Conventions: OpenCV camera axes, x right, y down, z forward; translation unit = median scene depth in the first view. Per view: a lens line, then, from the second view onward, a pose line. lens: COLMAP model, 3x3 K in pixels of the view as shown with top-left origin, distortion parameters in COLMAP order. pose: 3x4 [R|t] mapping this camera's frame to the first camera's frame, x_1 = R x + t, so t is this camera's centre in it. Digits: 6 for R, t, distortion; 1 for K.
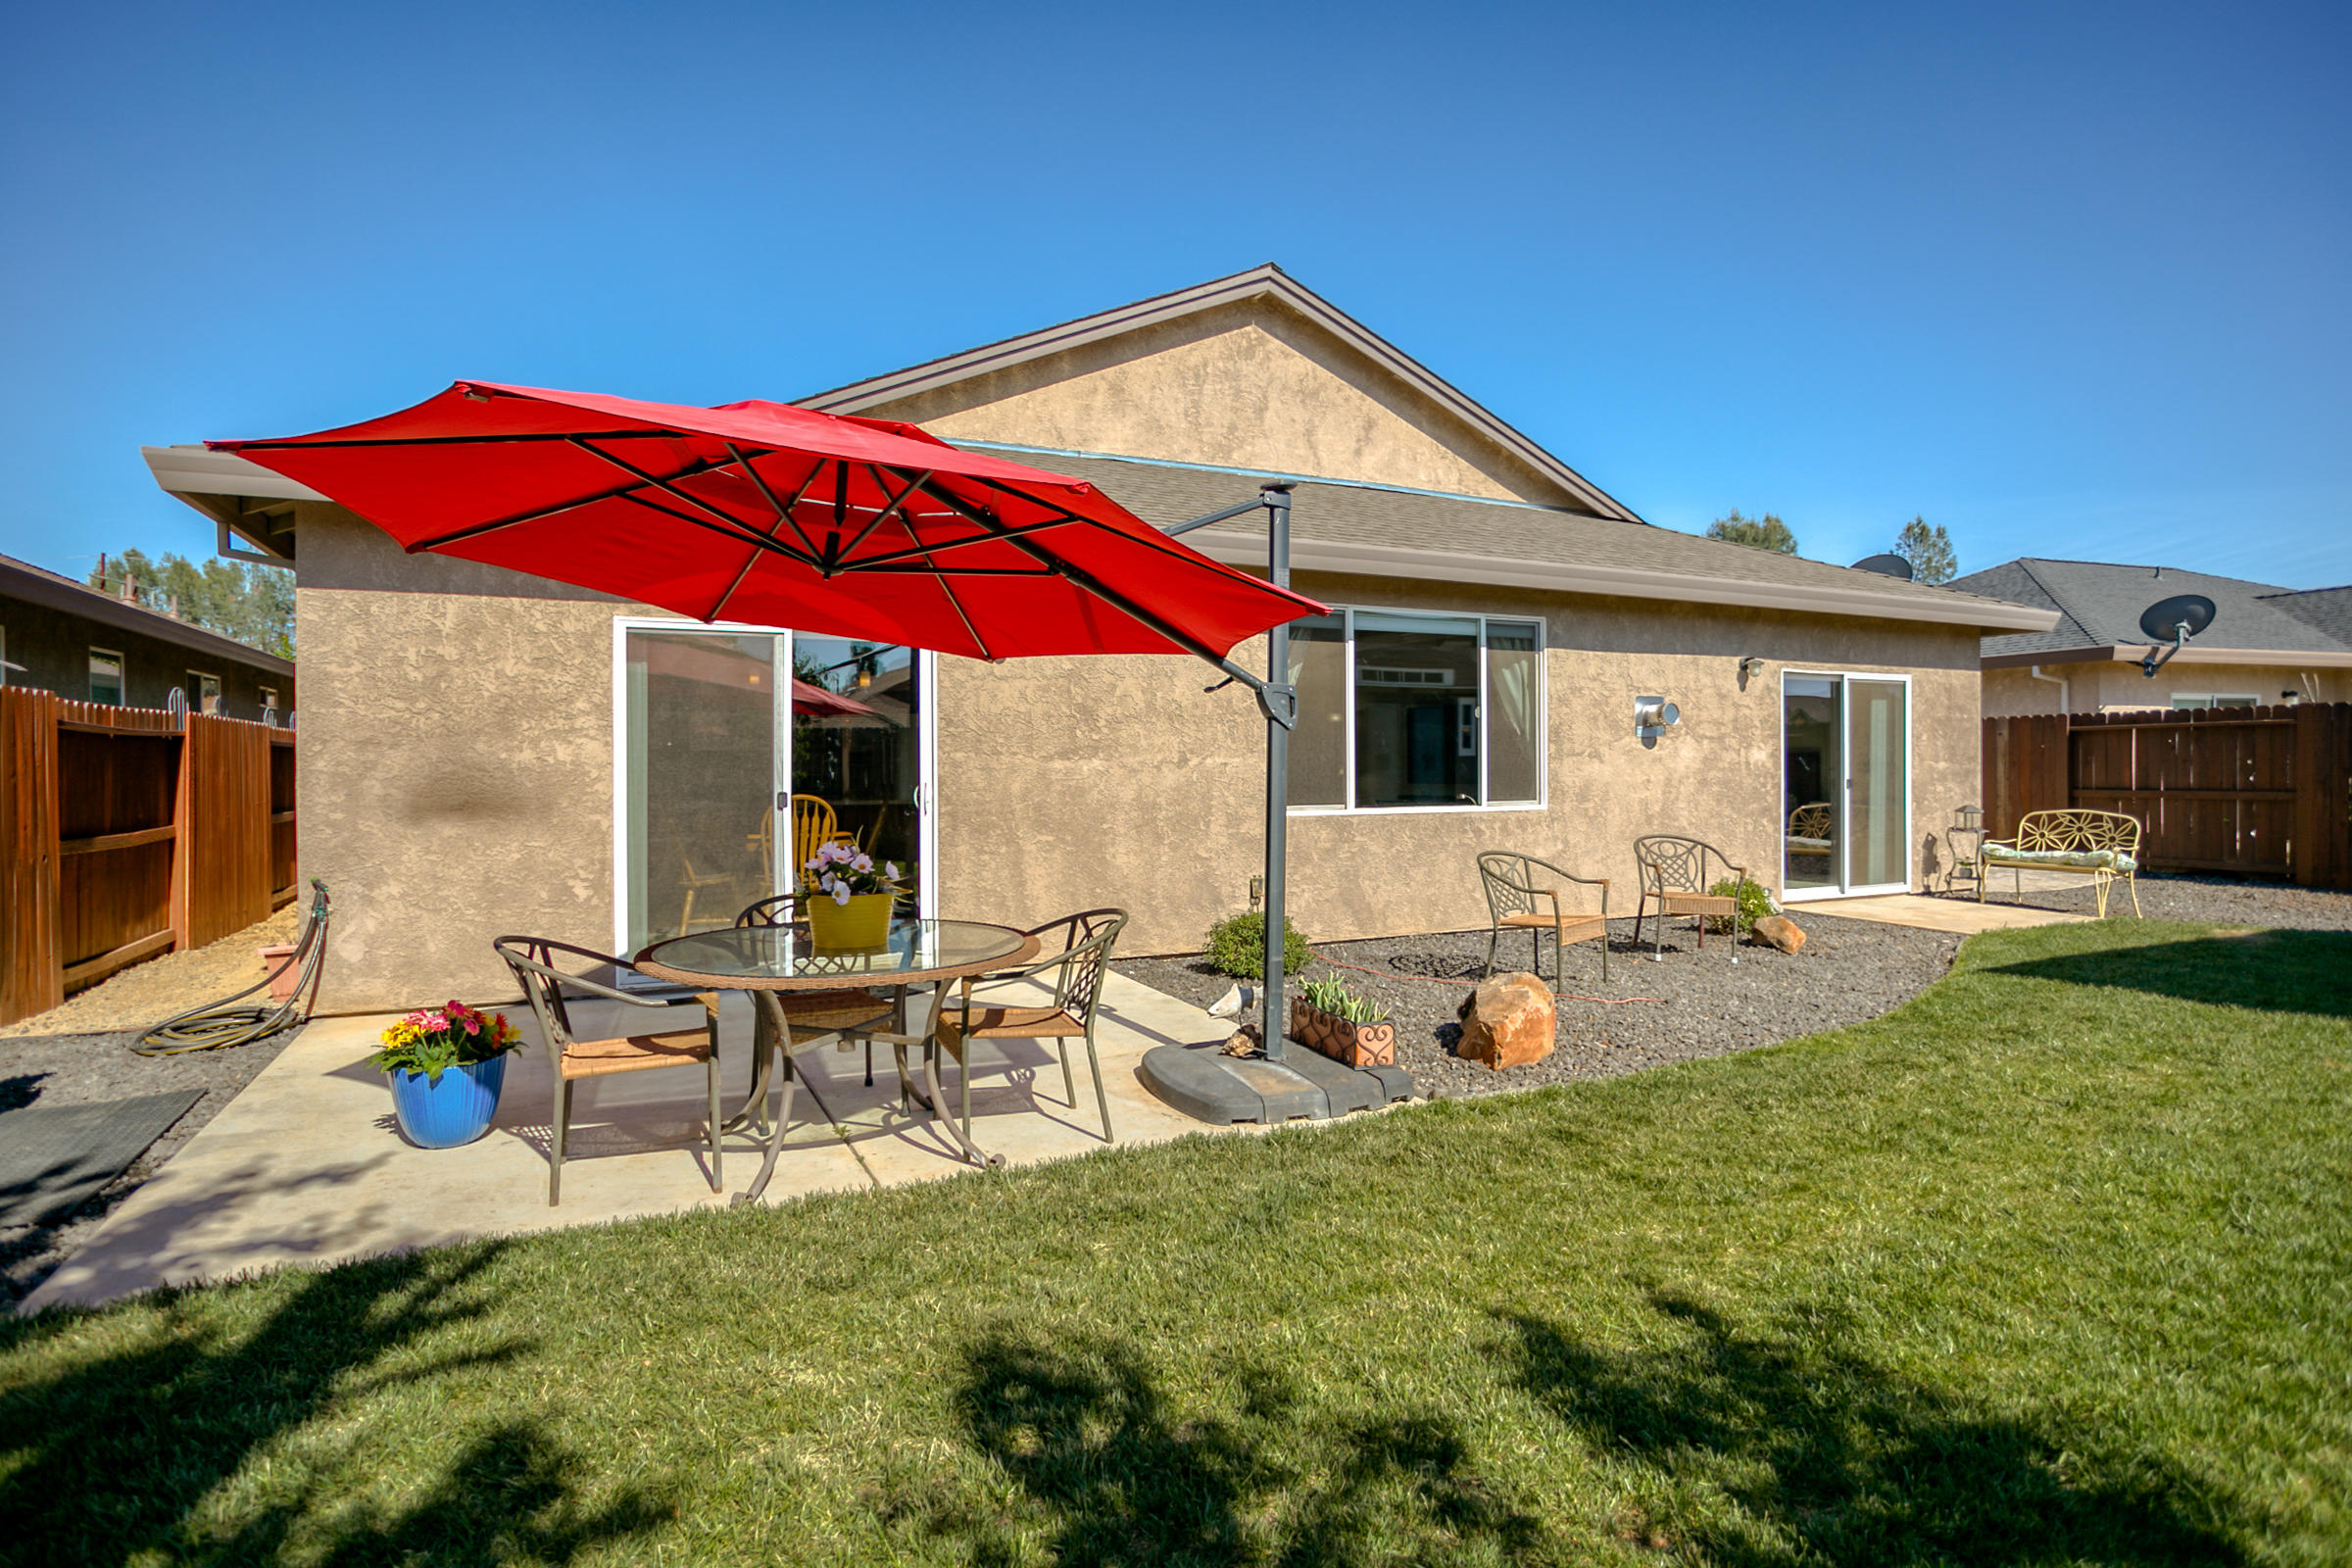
lens RADIAL K [[1205.0, 0, 1172.0], [0, 1205.0, 798.4], [0, 0, 1]] dist [-0.044243, 0.017843]
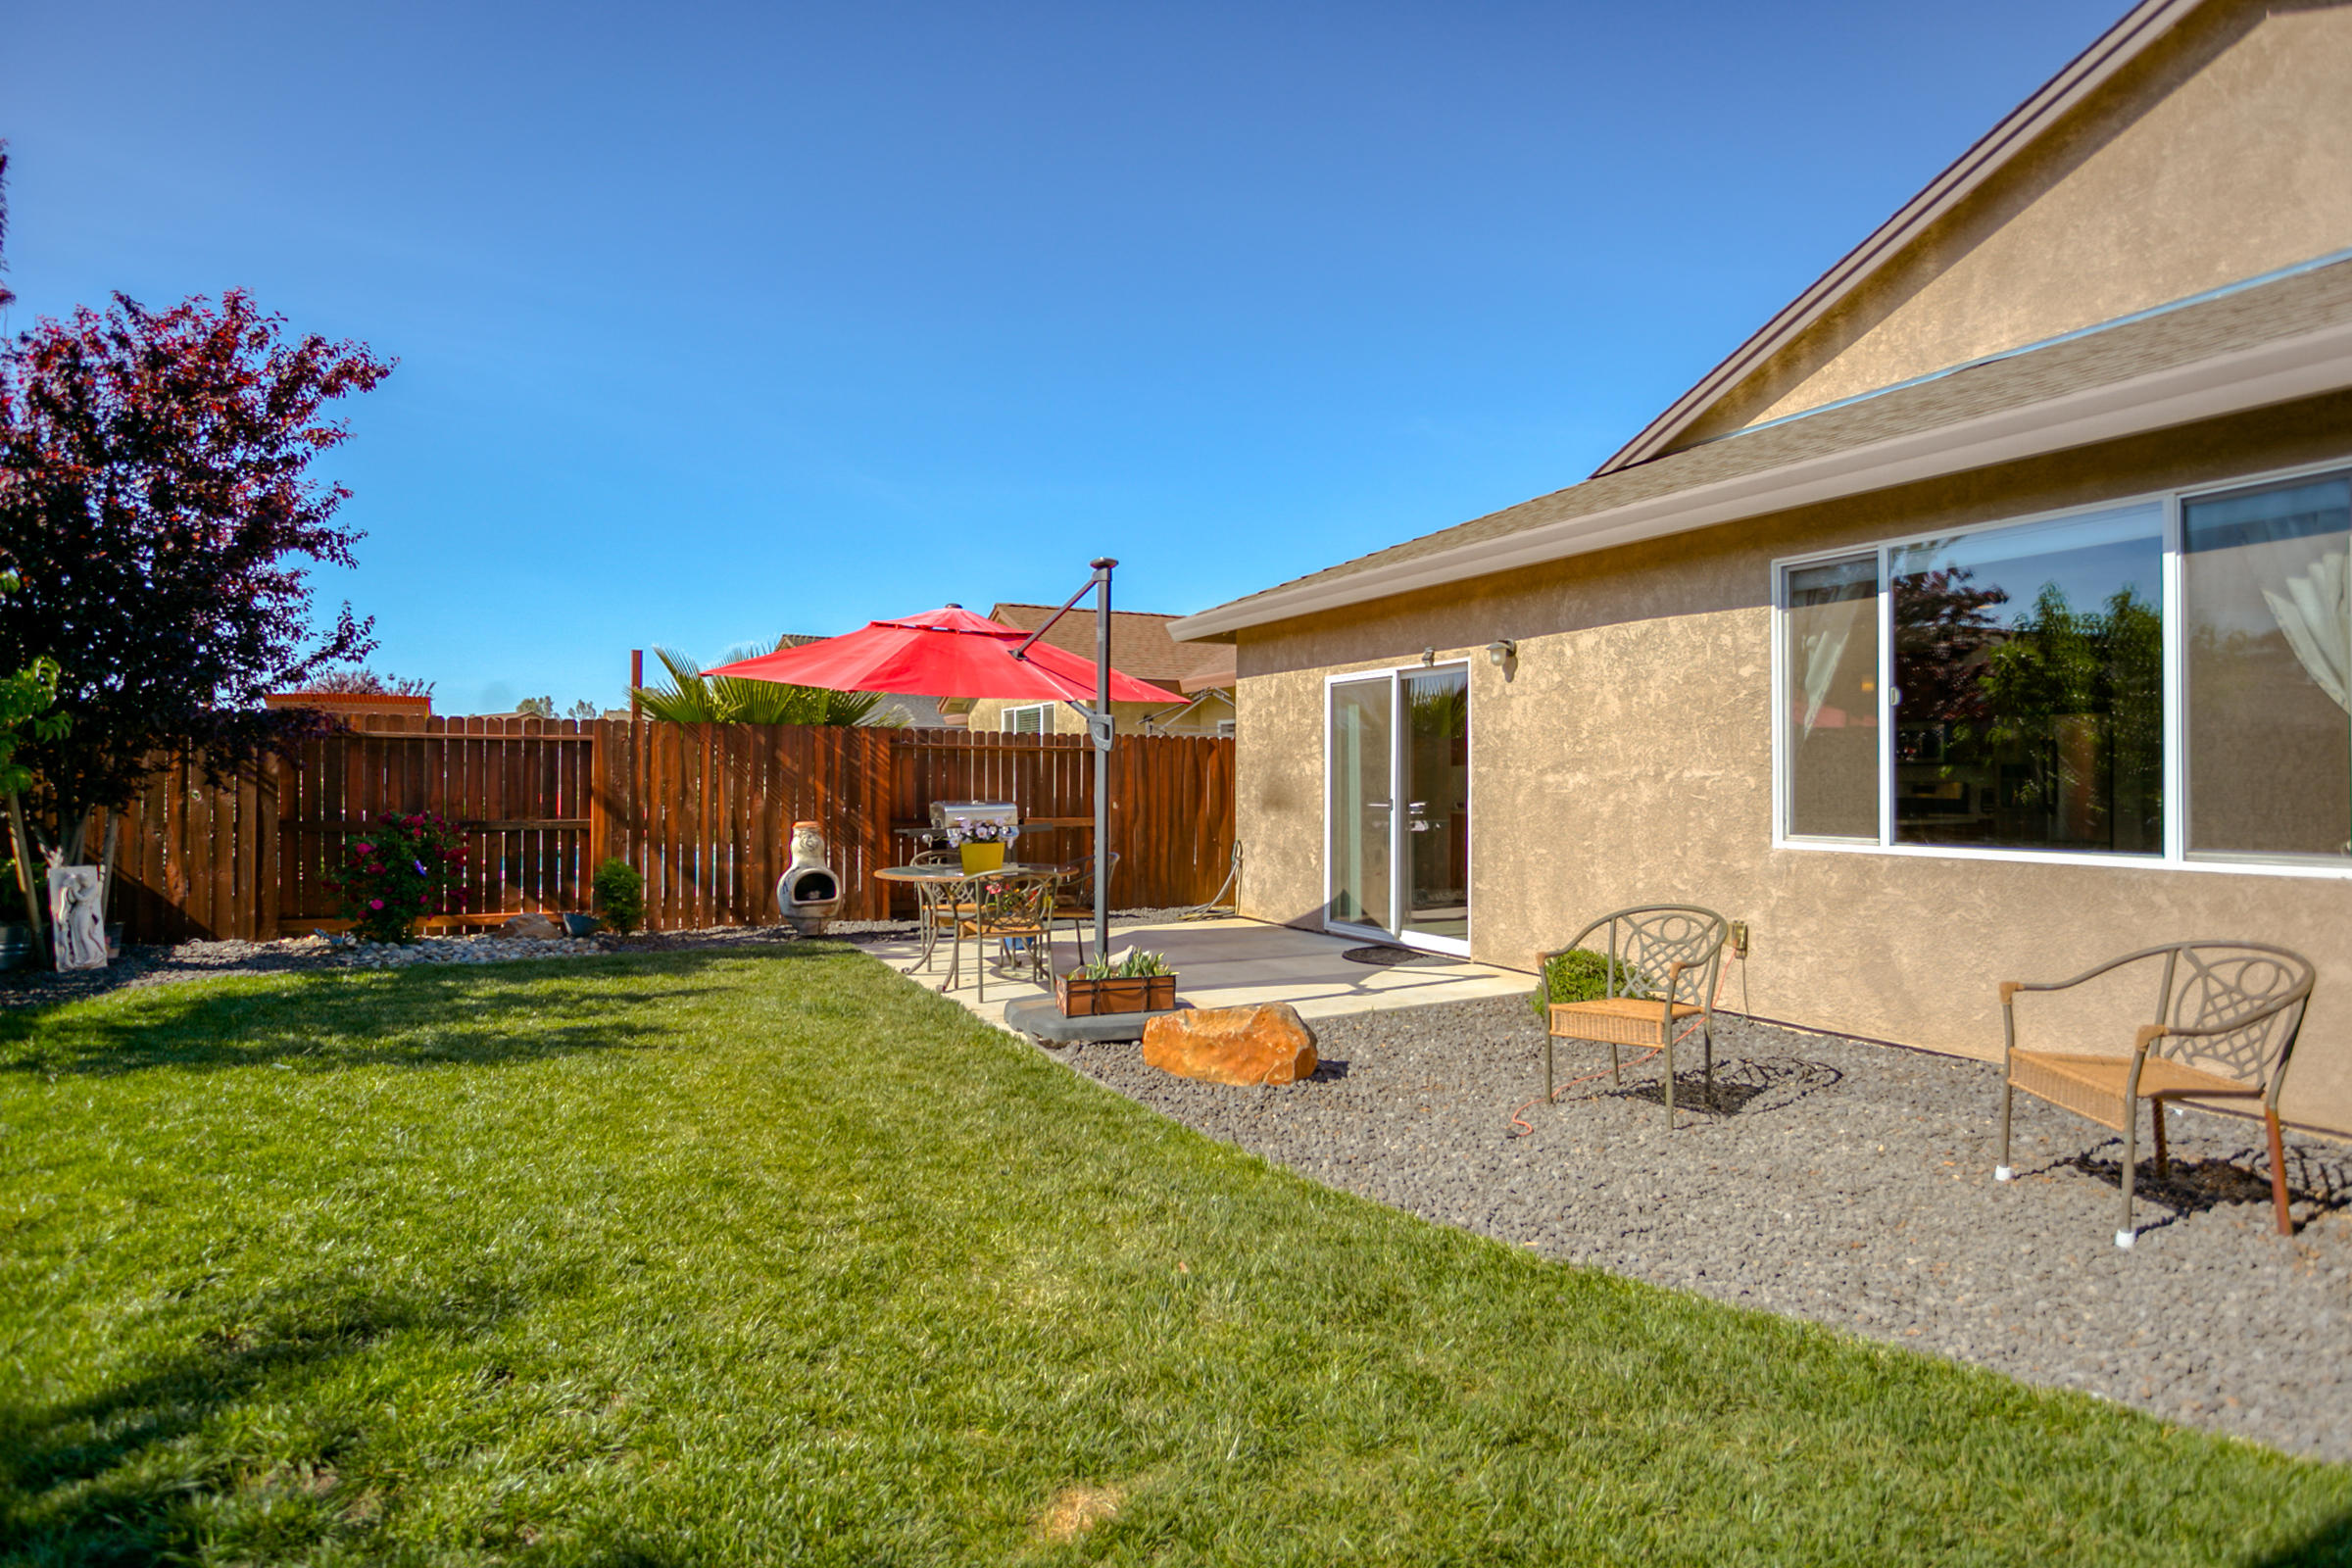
lens RADIAL K [[1205.0, 0, 1174.1], [0, 1205.0, 779.9], [0, 0, 1]] dist [-0.044243, 0.017843]
pose [[0.051987, 0.015366, -0.998530, 0.848835], [-0.000759, 0.999882, 0.015347, -0.040235], [0.998647, -0.000040, 0.051992, 0.614382]]
